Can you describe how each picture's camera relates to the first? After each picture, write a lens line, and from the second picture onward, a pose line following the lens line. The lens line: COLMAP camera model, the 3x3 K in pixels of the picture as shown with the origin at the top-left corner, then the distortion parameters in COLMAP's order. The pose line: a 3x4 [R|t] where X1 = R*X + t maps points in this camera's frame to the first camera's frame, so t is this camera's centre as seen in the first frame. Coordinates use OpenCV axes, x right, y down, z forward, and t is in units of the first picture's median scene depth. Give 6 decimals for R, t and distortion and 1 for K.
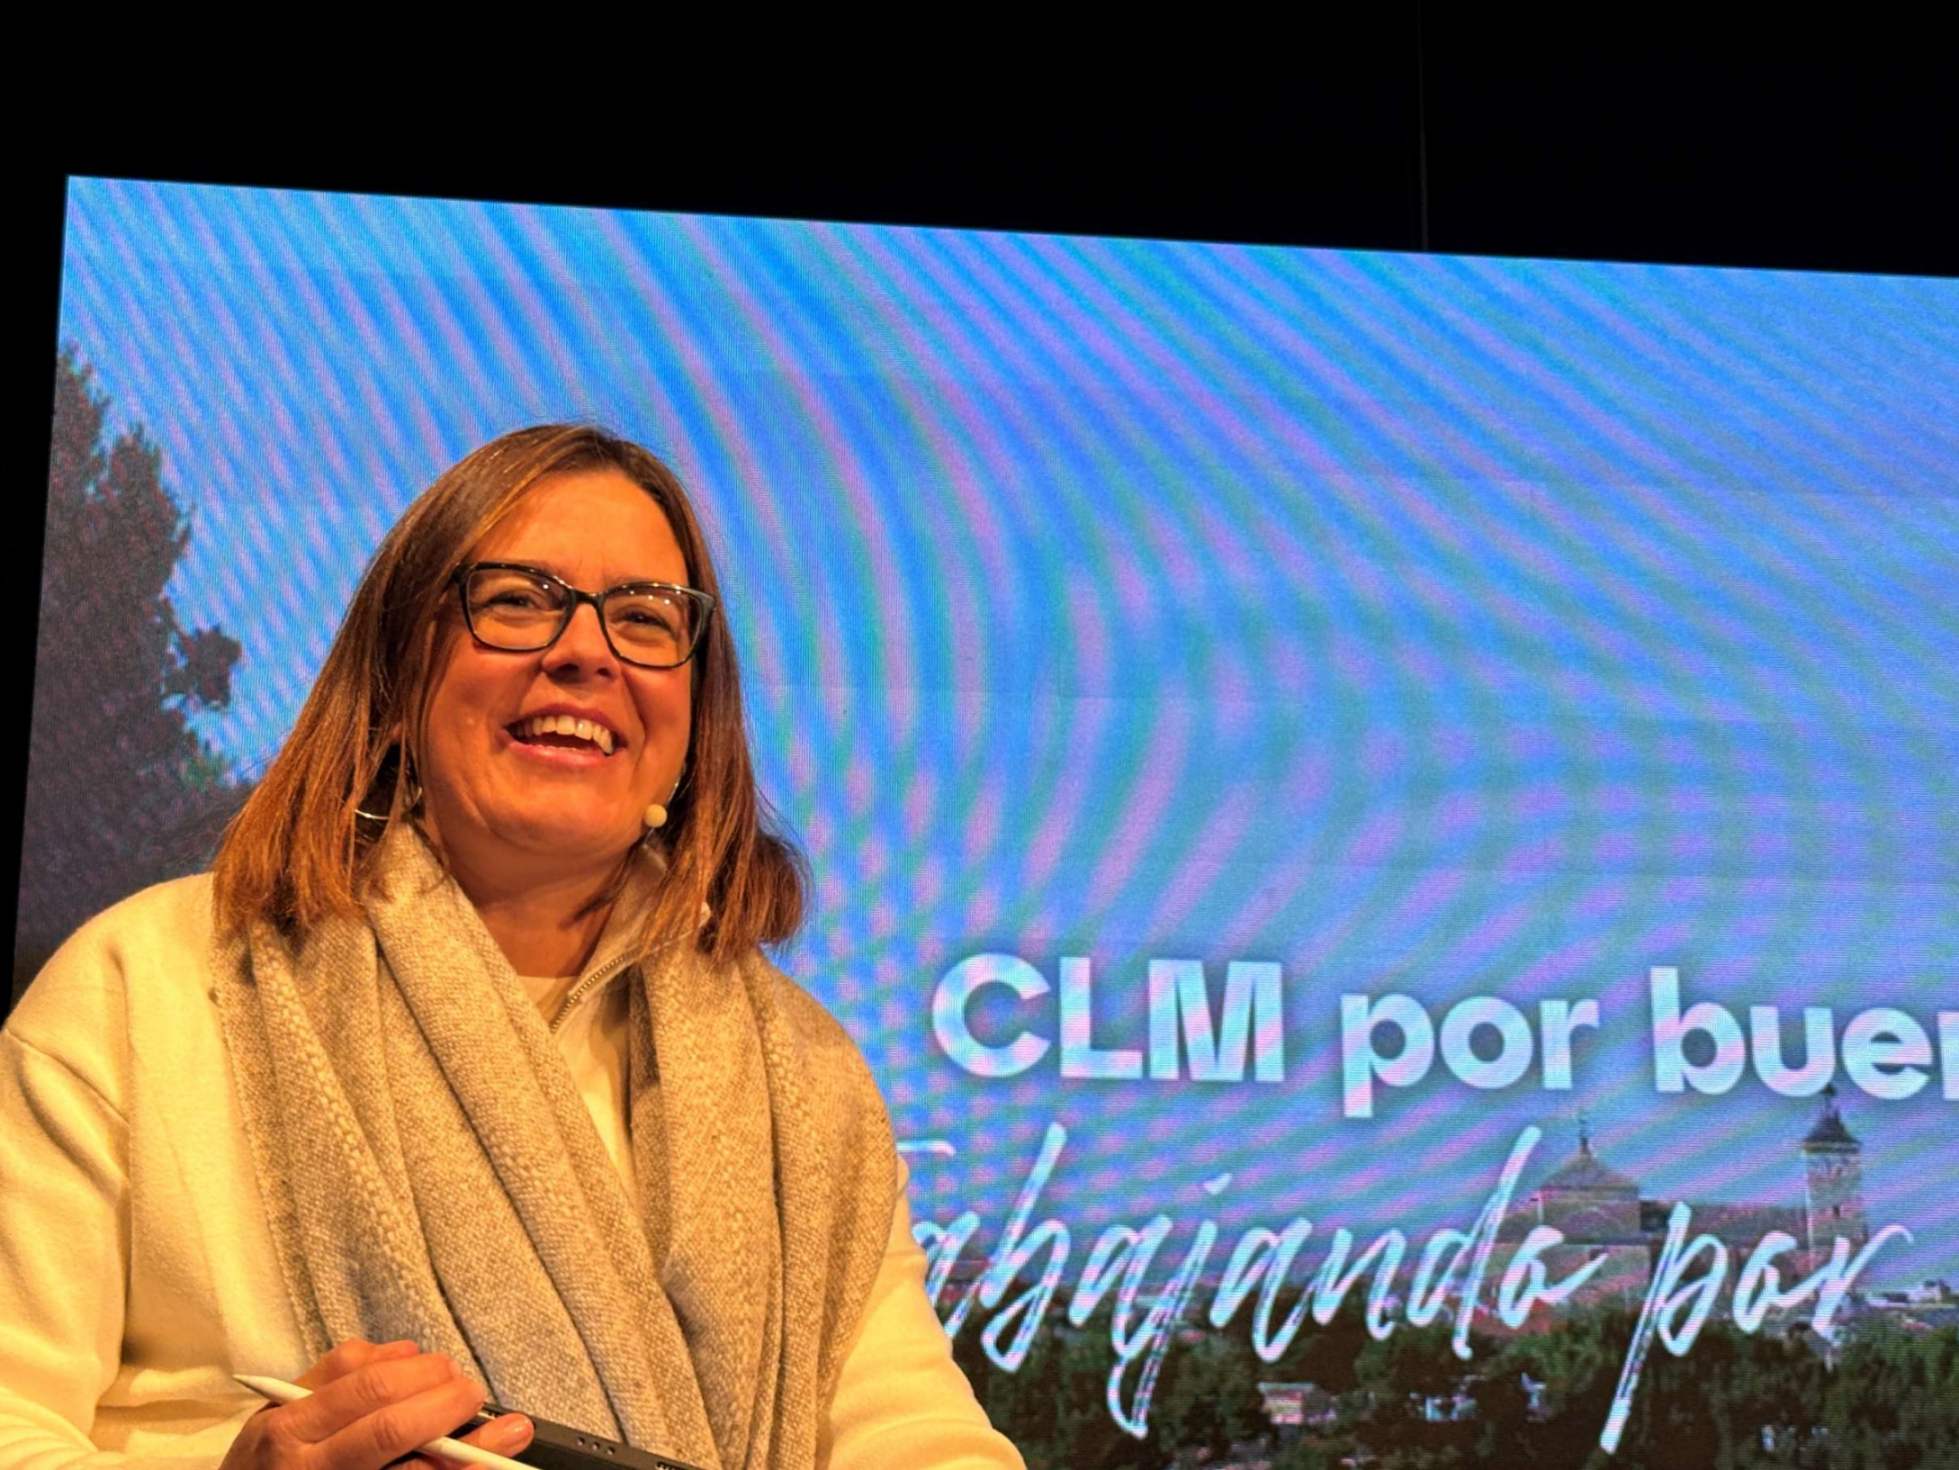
lens RADIAL K [[3520.2, 0, 979.5], [0, 3520.2, 735.0], [0, 0, 1]] dist [0.053176, 0.083430]
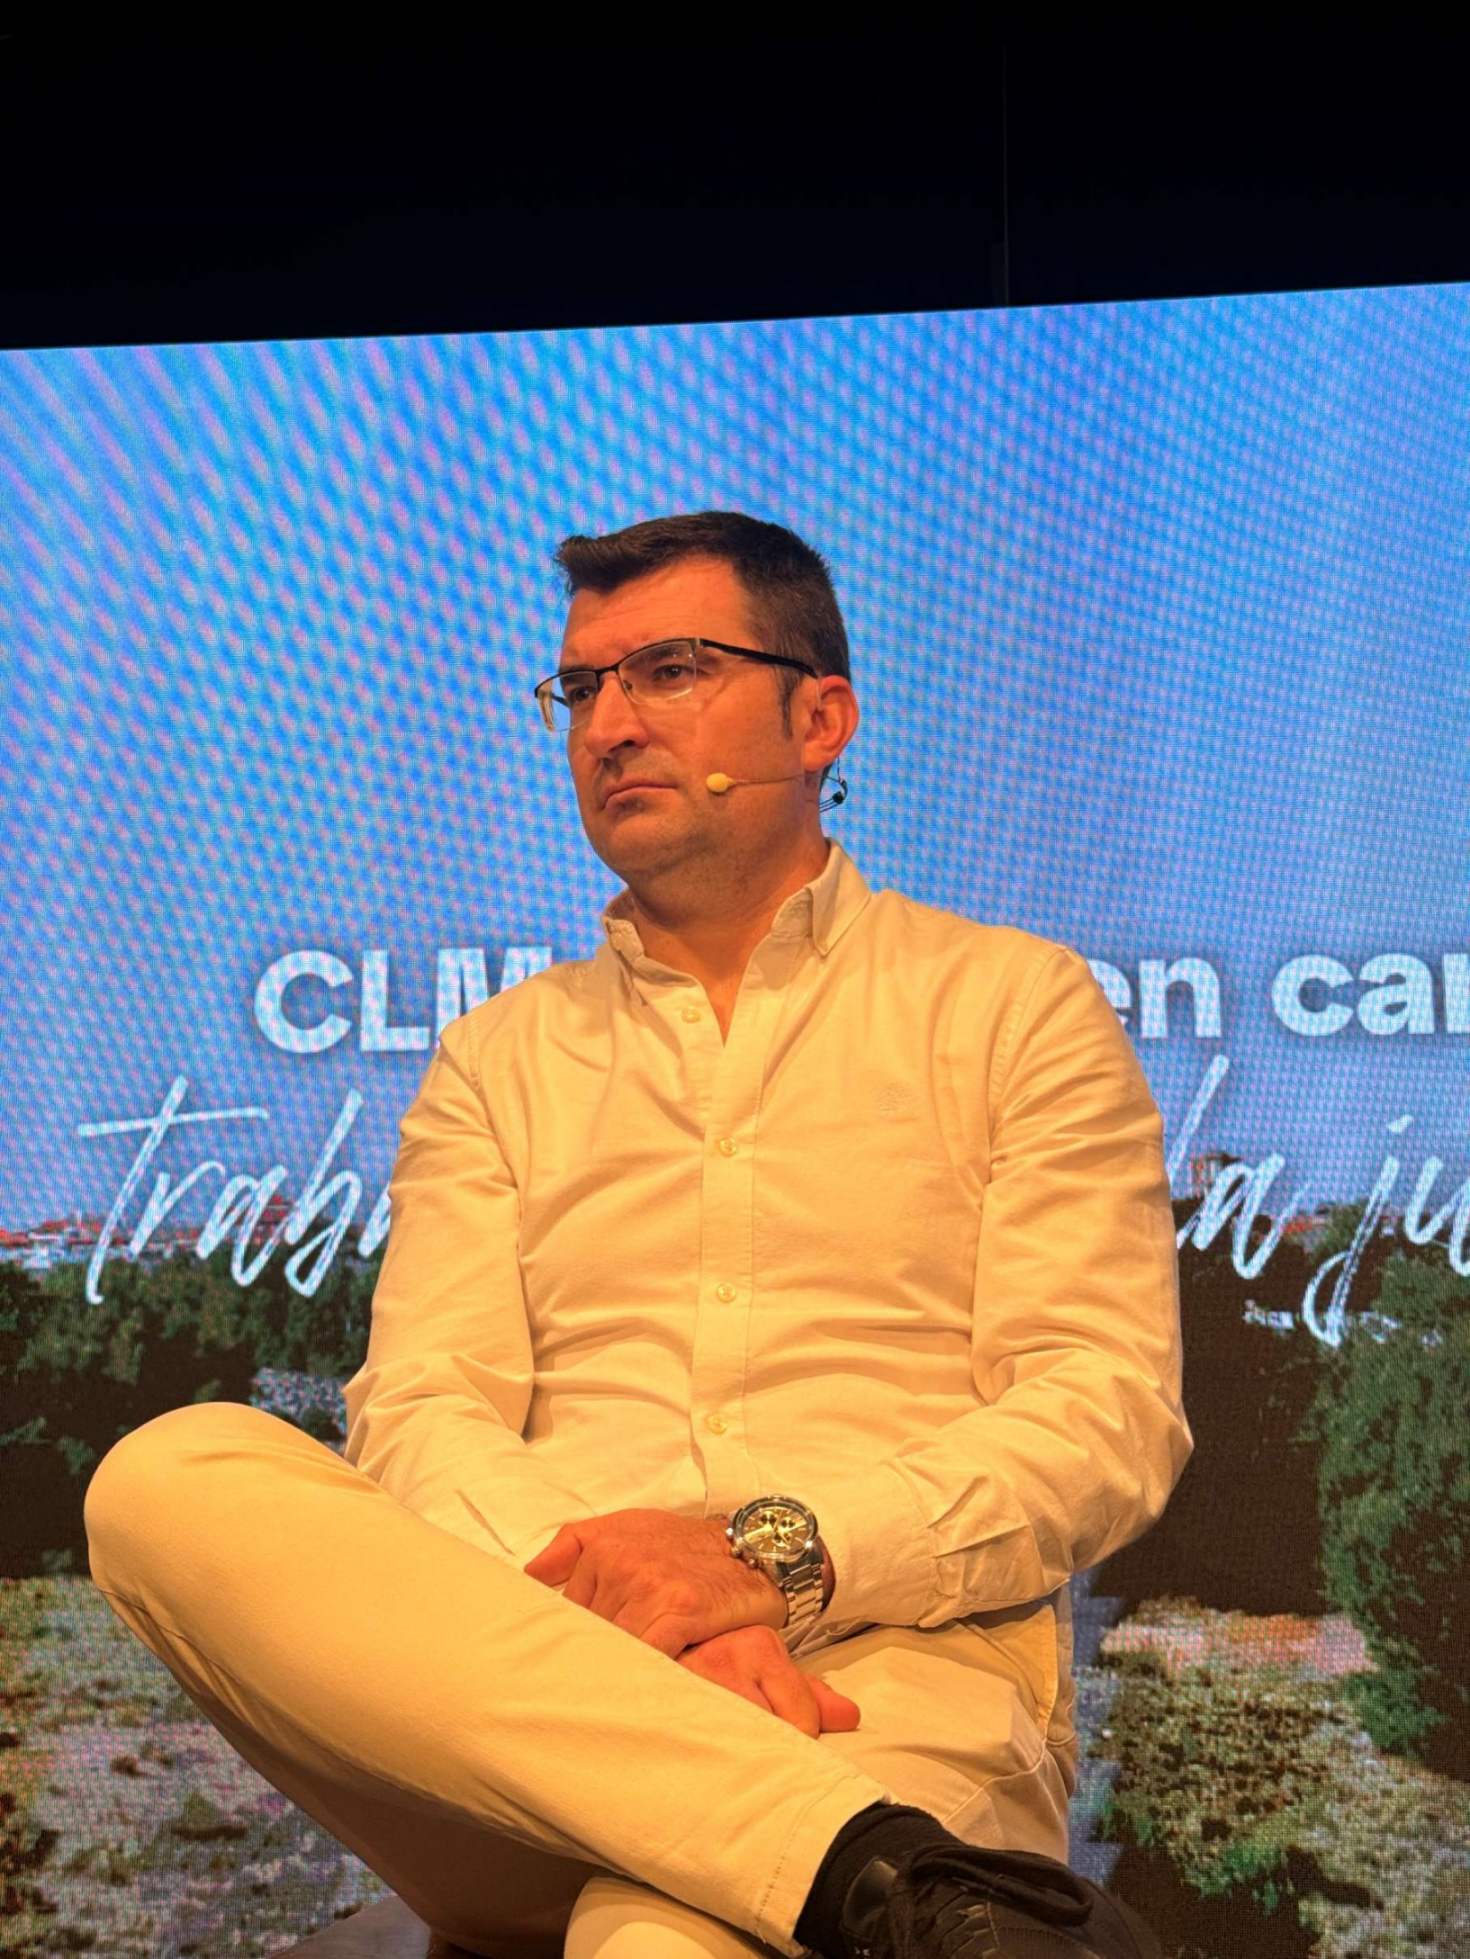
lens RADIAL K [[2983.7, 0, 735.0], [0, 2983.7, 979.5], [0, 0, 1]] dist [0.343420, -1.020448]
pose [[0.970210, -0.045126, -0.238025, 0.390611], [0.062552, 0.995846, 0.066169, 0.013672], [0.234051, -0.079087, 0.969002, 0.045912]]
